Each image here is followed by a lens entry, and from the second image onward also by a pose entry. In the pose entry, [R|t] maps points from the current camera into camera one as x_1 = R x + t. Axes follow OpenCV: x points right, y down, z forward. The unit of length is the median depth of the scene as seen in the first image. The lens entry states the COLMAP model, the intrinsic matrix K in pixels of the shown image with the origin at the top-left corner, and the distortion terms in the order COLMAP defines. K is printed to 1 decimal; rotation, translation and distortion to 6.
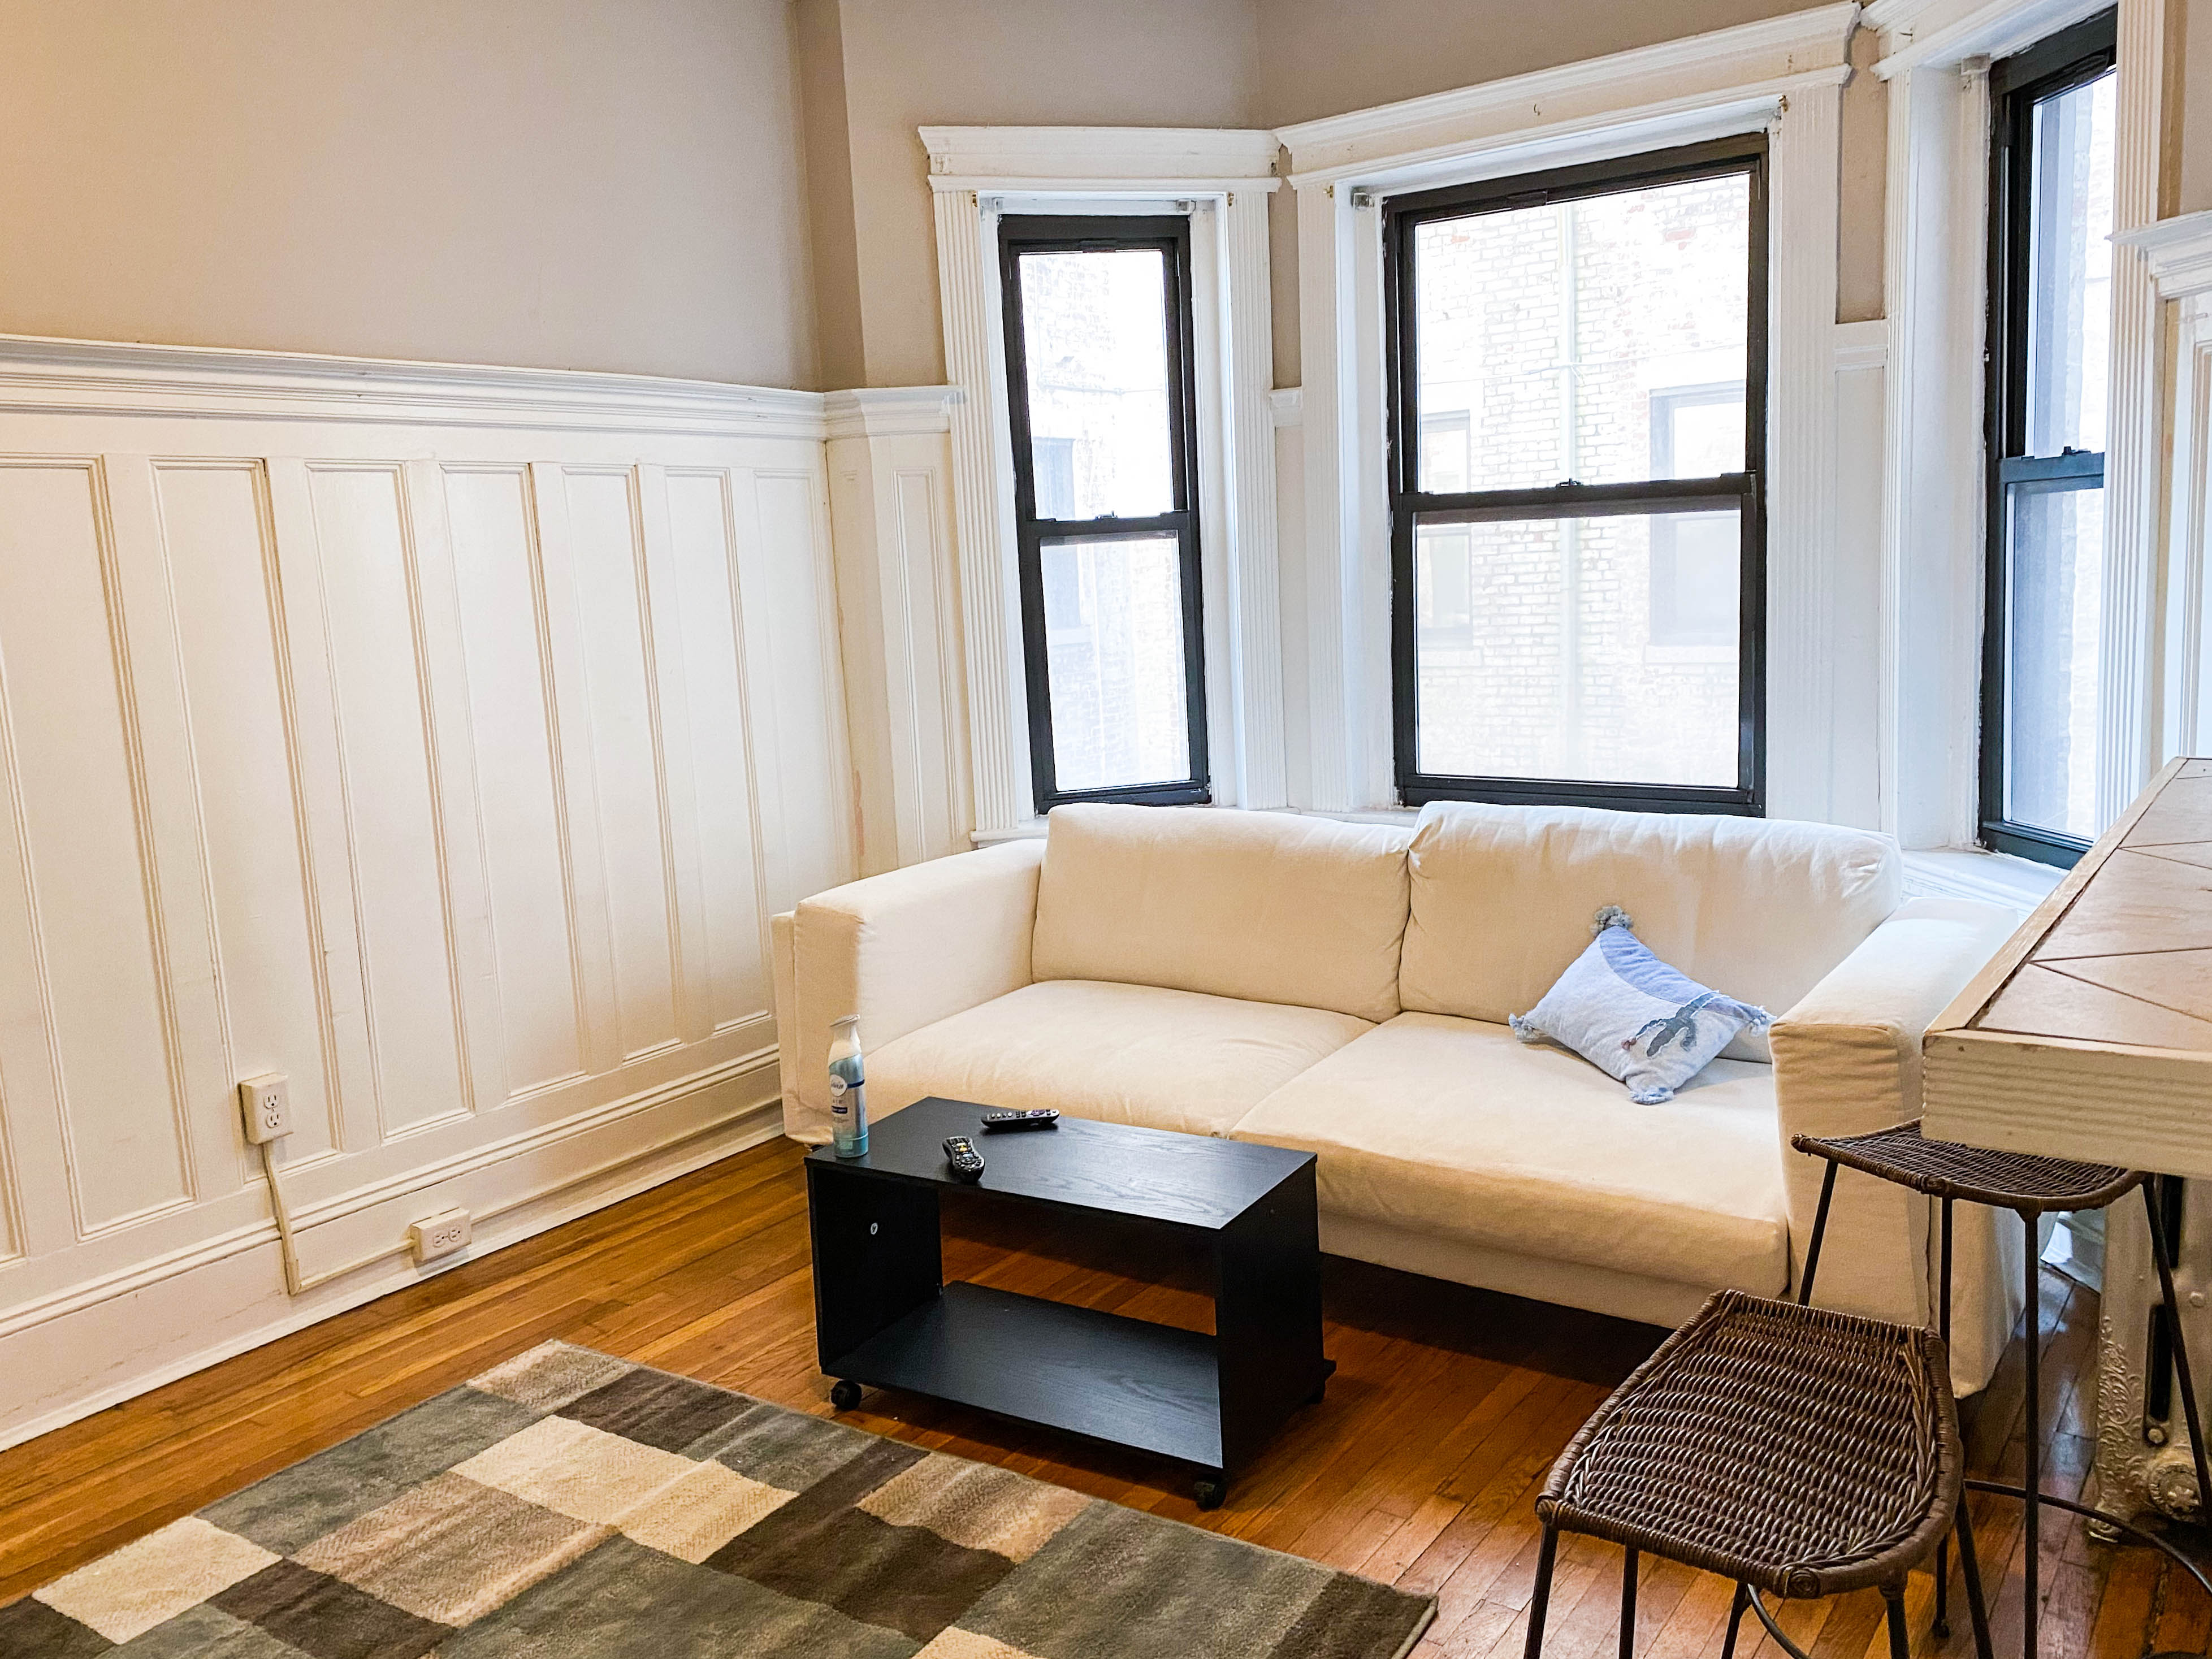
lens RADIAL K [[1859.7, 0, 1102.7], [0, 1859.7, 810.8], [0, 0, 1]] dist [-0.008758, -0.000203]
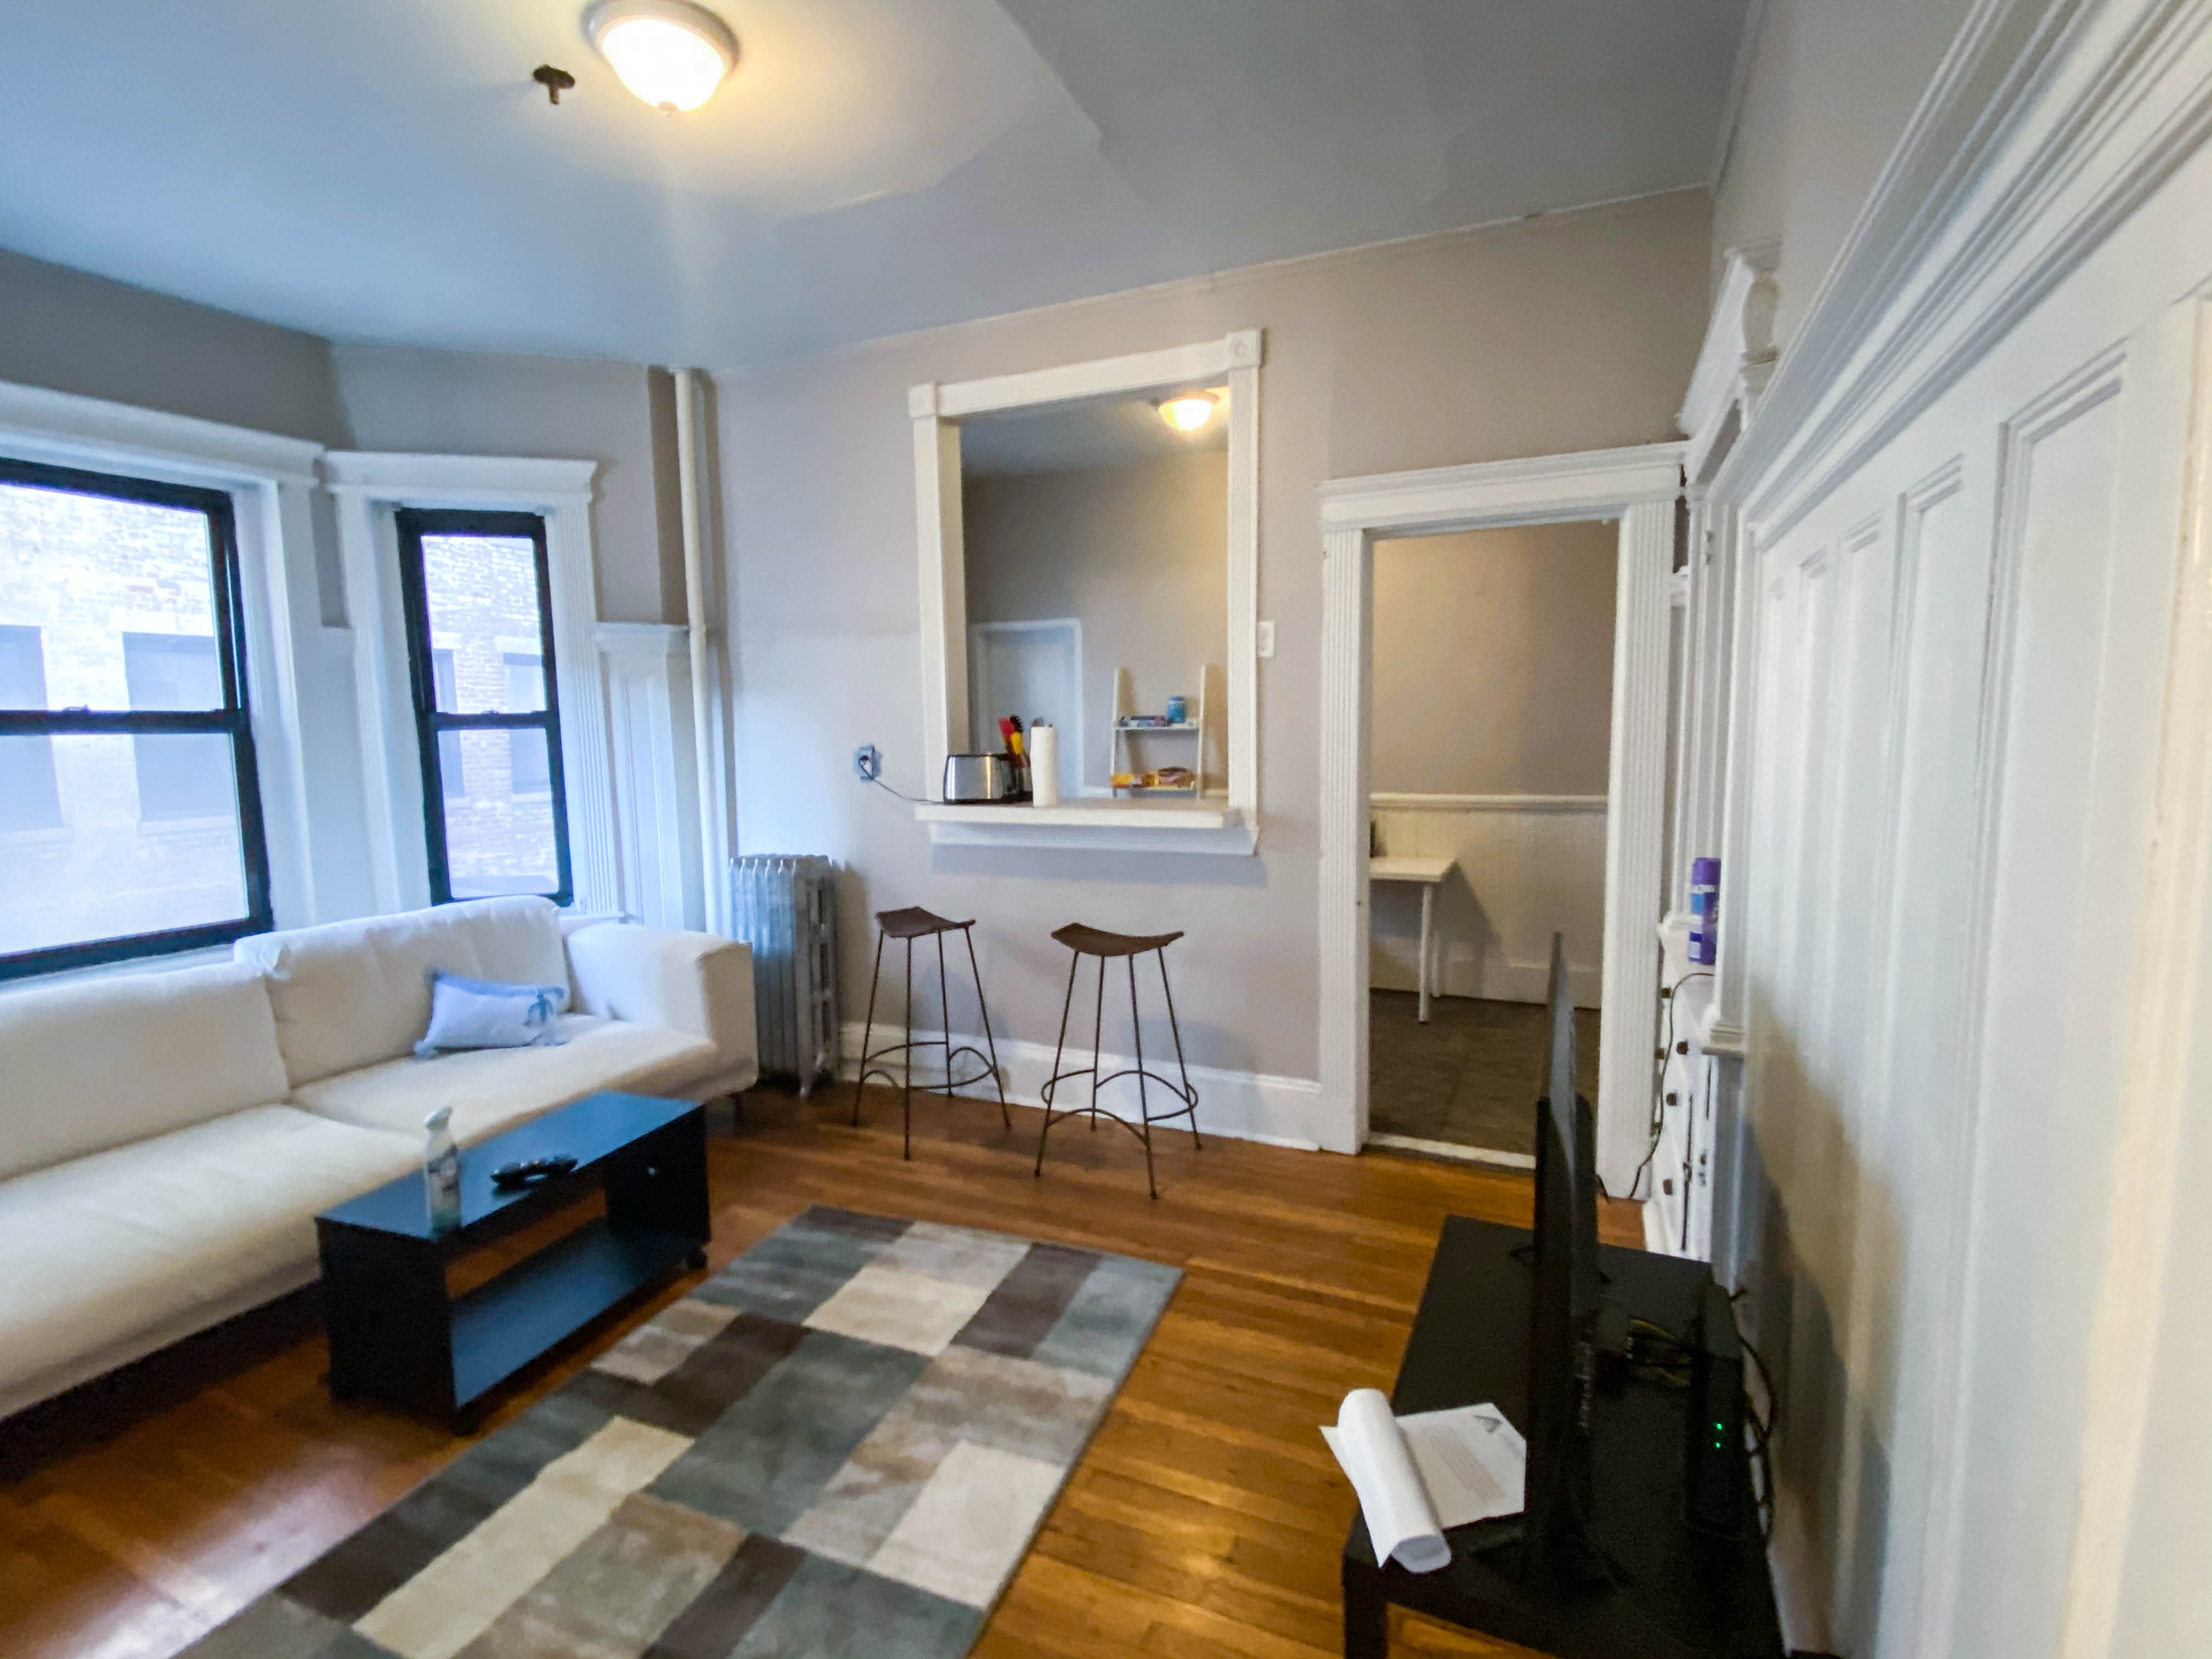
lens RADIAL K [[1043.3, 0, 1108.4], [0, 1043.3, 845.9], [0, 0, 1]] dist [0.002584, -0.000224]
pose [[-0.188961, -0.060328, 0.980130, -0.812275], [0.162044, 0.982512, 0.091716, -0.044946], [-0.968522, 0.176155, -0.175881, 0.612408]]
